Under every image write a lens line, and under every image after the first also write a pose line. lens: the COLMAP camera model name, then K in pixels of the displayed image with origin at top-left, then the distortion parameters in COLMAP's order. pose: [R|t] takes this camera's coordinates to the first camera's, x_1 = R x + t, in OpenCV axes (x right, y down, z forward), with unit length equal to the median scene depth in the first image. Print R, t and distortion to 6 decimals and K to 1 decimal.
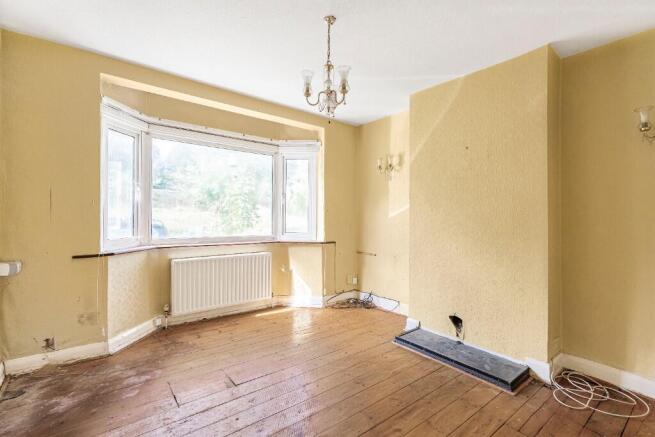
lens RADIAL K [[292.6, 0, 327.5], [0, 292.6, 218.5], [0, 0, 1]] dist [0.002082, 0.000476]
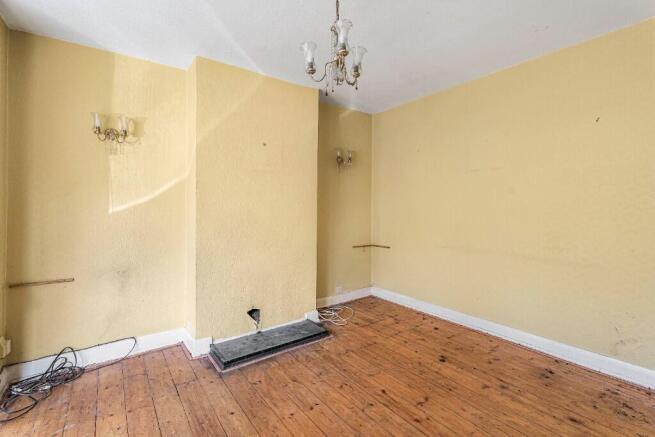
lens RADIAL K [[296.7, 0, 327.9], [0, 296.7, 207.4], [0, 0, 1]] dist [-0.000187, 0.000113]
pose [[0.026324, 0.000634, 0.999653, -0.538559], [0.011193, 0.999937, -0.000929, -0.012982], [-0.999591, 0.011214, 0.026315, 0.661022]]
